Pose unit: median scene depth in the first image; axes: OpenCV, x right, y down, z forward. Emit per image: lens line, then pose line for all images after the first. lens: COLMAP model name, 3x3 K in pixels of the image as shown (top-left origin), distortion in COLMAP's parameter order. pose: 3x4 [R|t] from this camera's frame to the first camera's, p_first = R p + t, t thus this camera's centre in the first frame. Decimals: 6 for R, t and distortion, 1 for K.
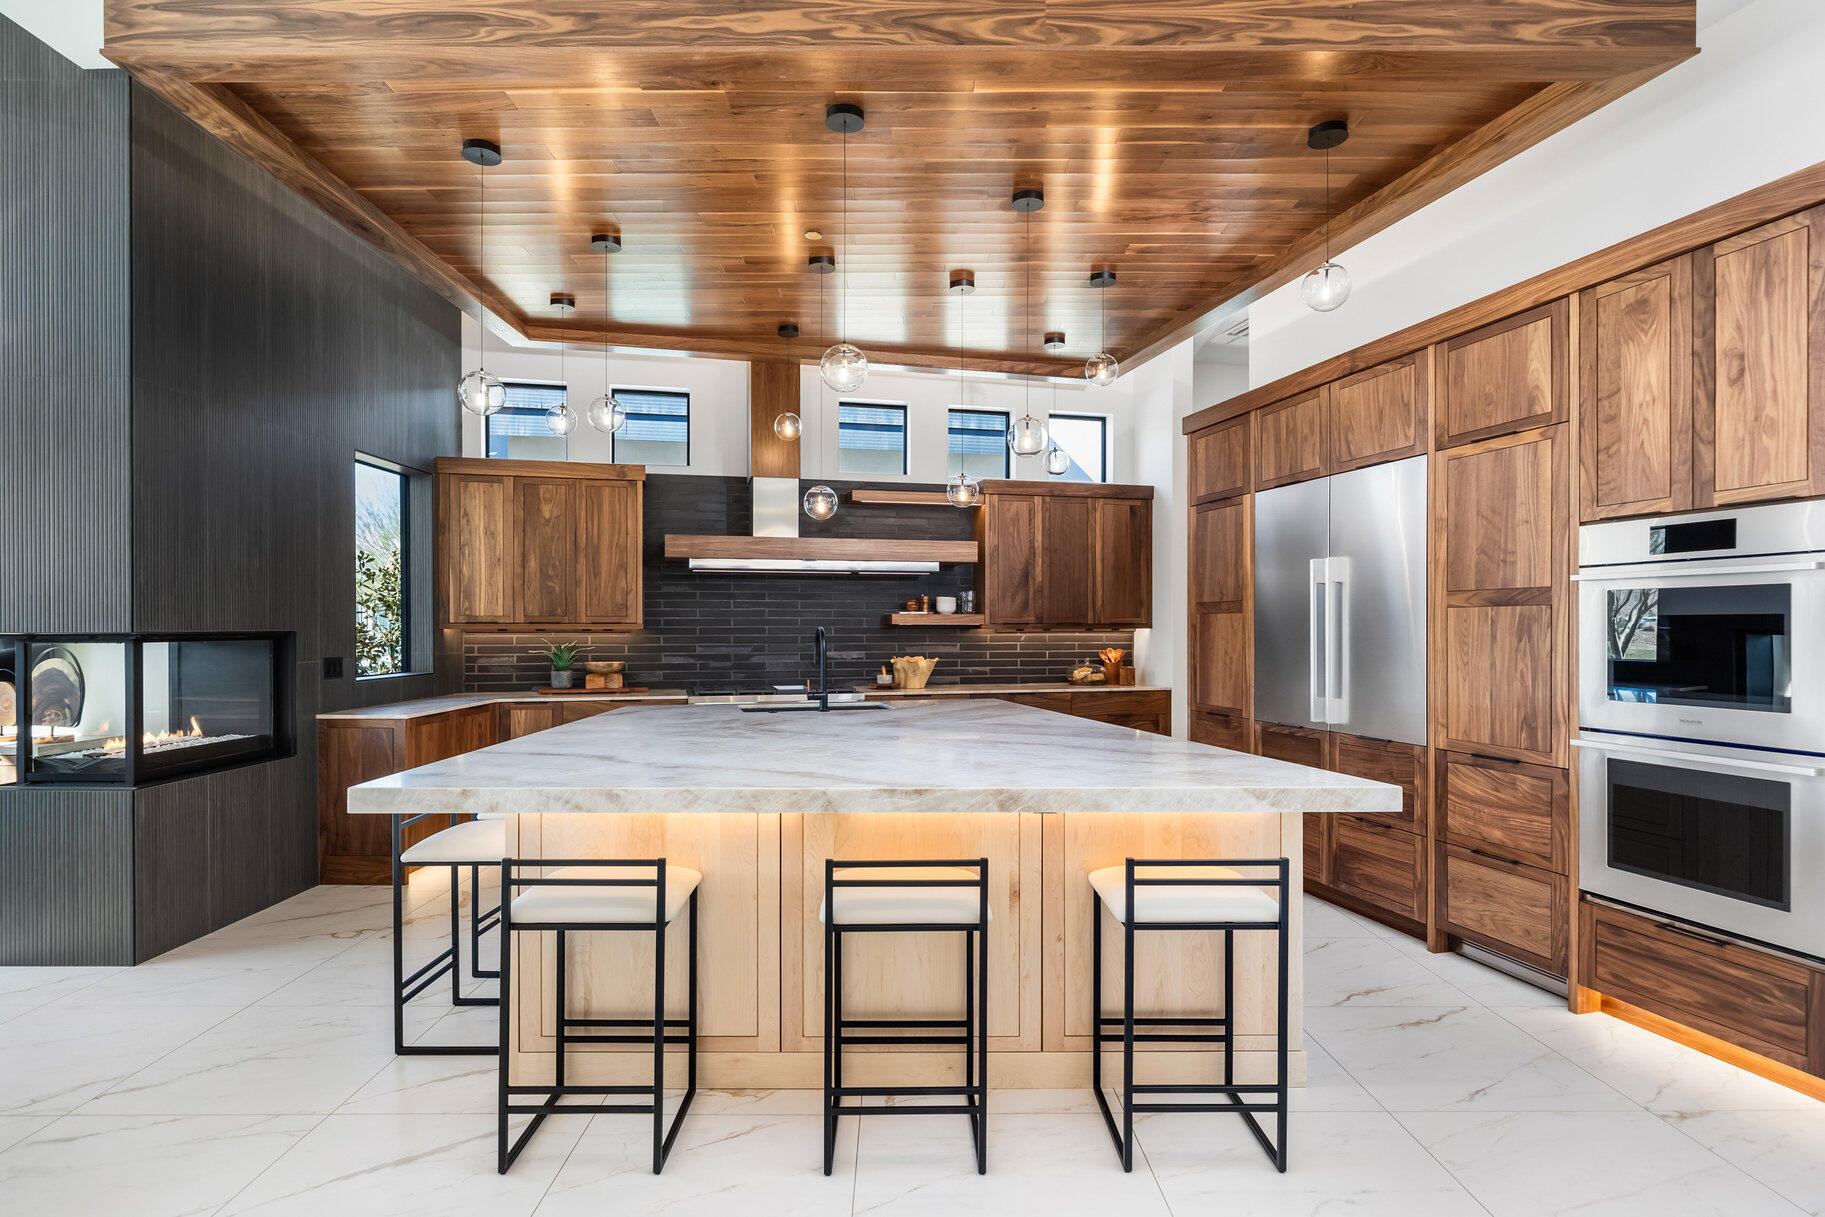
lens RADIAL K [[944.5, 0, 897.6], [0, 944.5, 626.6], [0, 0, 1]] dist [-0.003928, -0.000383]
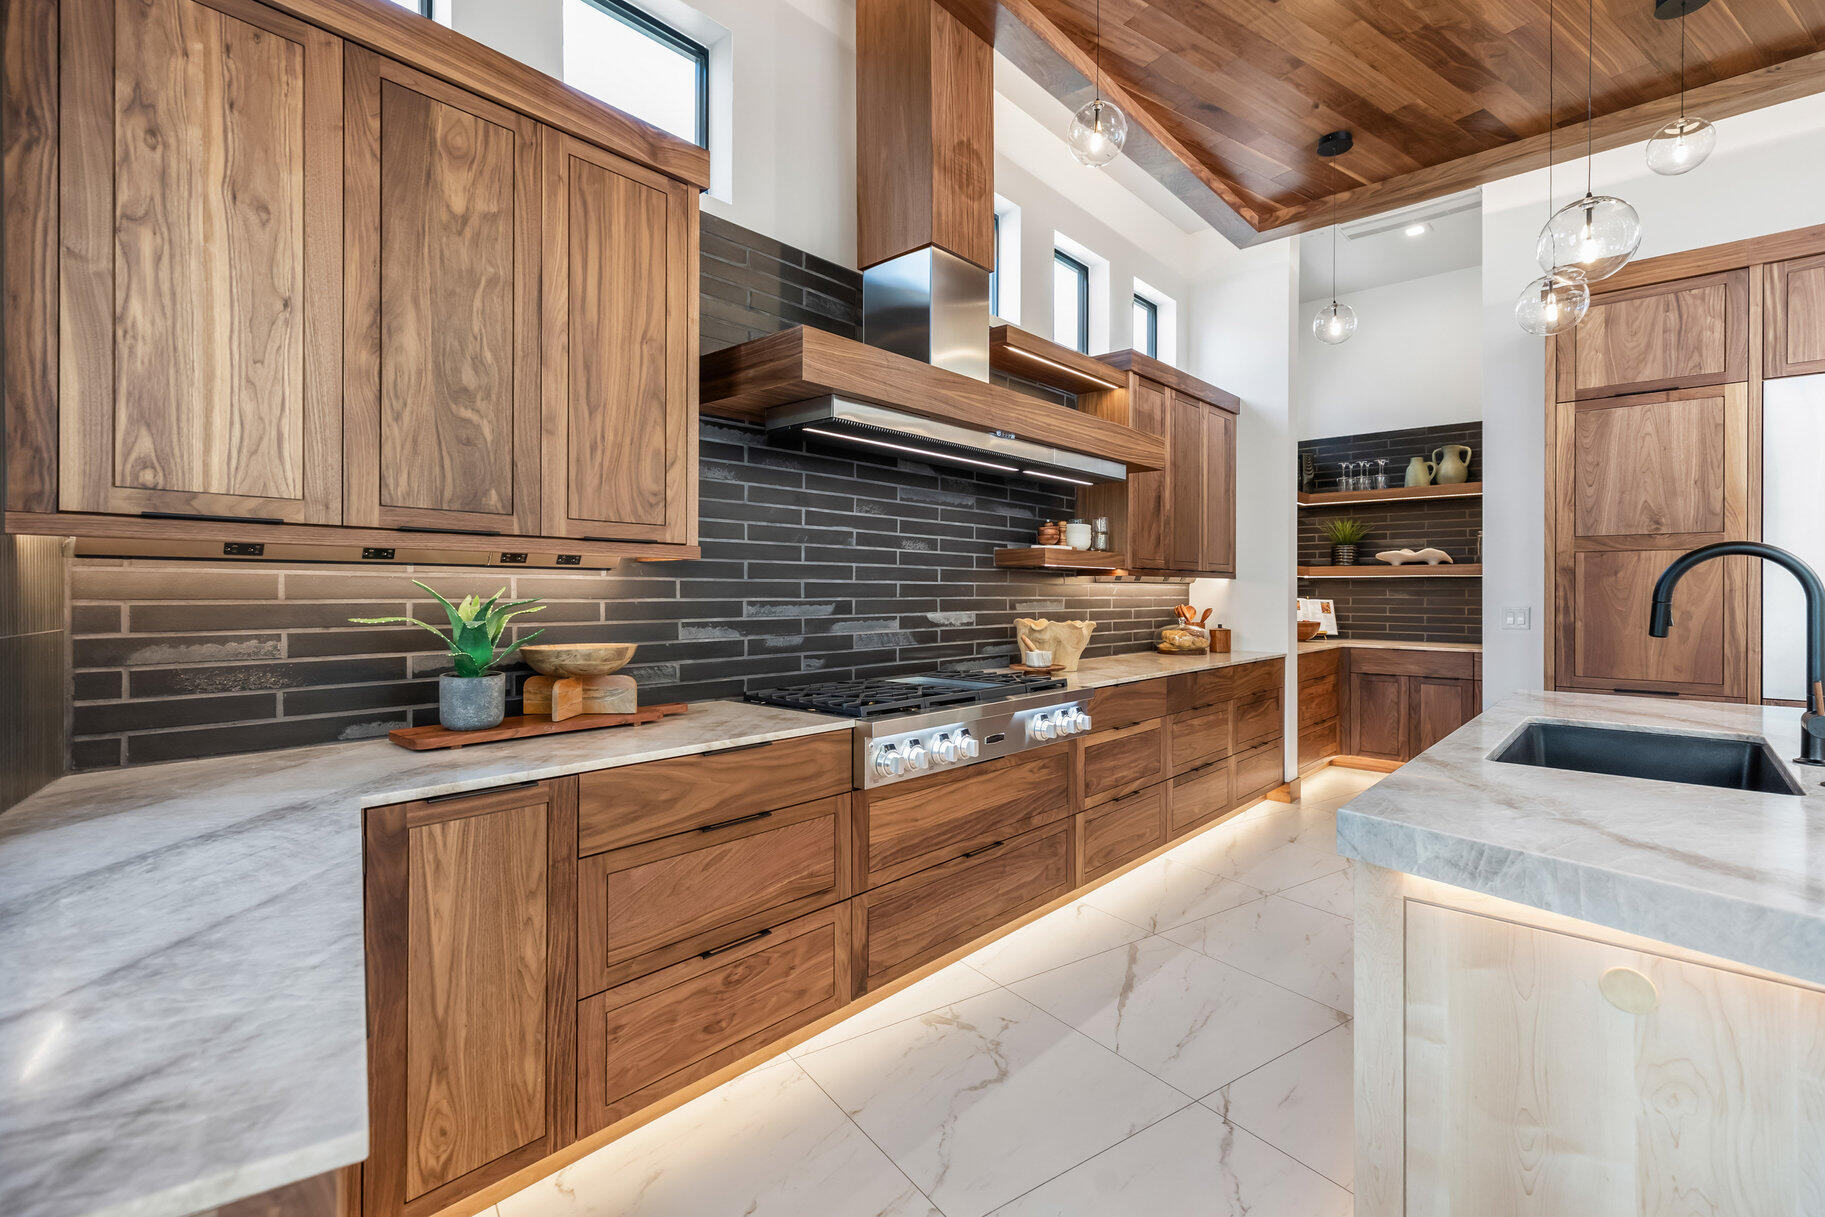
lens RADIAL K [[832.3, 0, 909.0], [0, 832.3, 592.8], [0, 0, 1]] dist [0.001796, 0.000686]
pose [[0.829682, 0.002149, 0.558232, -0.402103], [-0.002778, 0.999996, 0.000280, 0.016630], [-0.558229, -0.001783, 0.829685, 0.673181]]
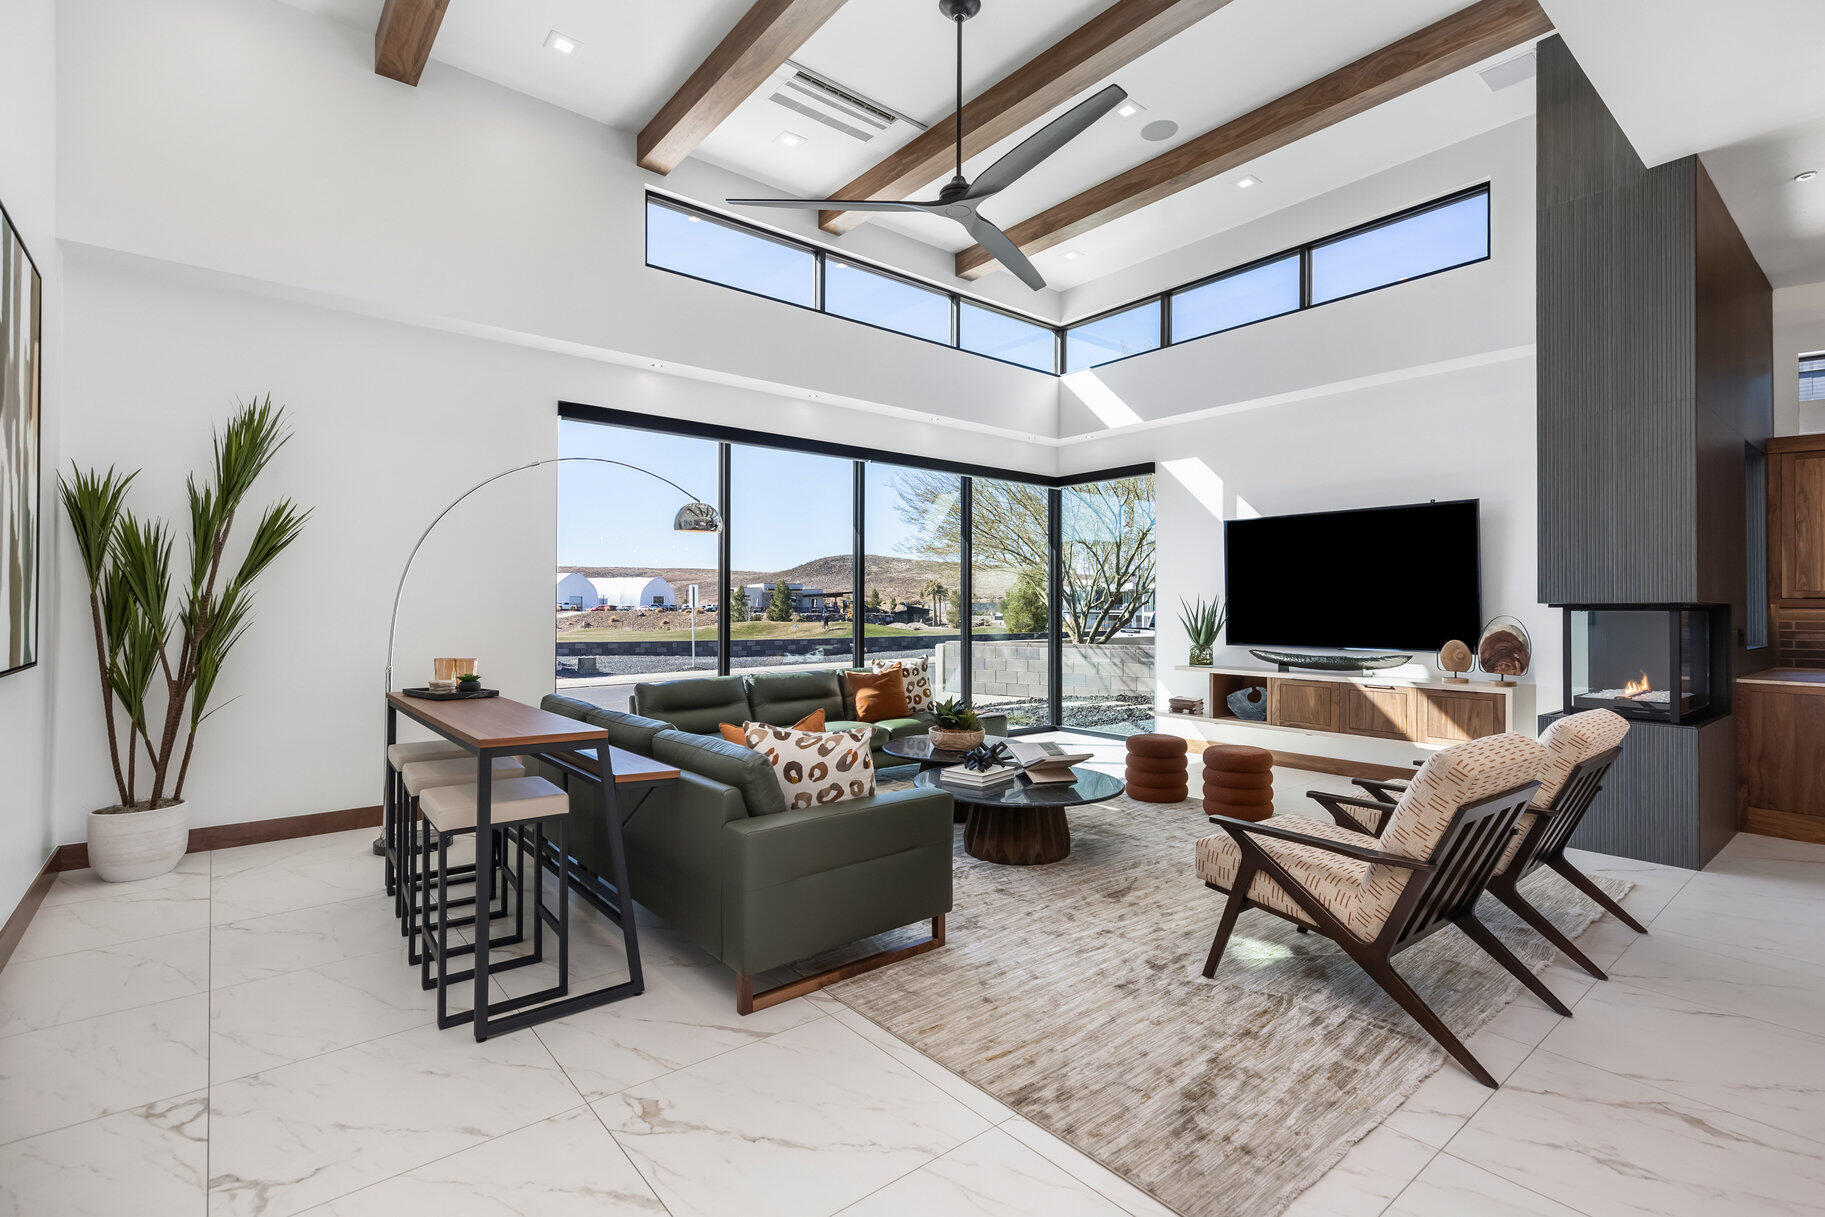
lens RADIAL K [[850.2, 0, 933.5], [0, 850.2, 597.3], [0, 0, 1]] dist [0.007042, -0.000220]
pose [[0.643317, -0.007734, -0.765561, -0.348231], [-0.004121, 0.999900, -0.013565, 0.011138], [0.765589, 0.011881, 0.643221, -0.299393]]
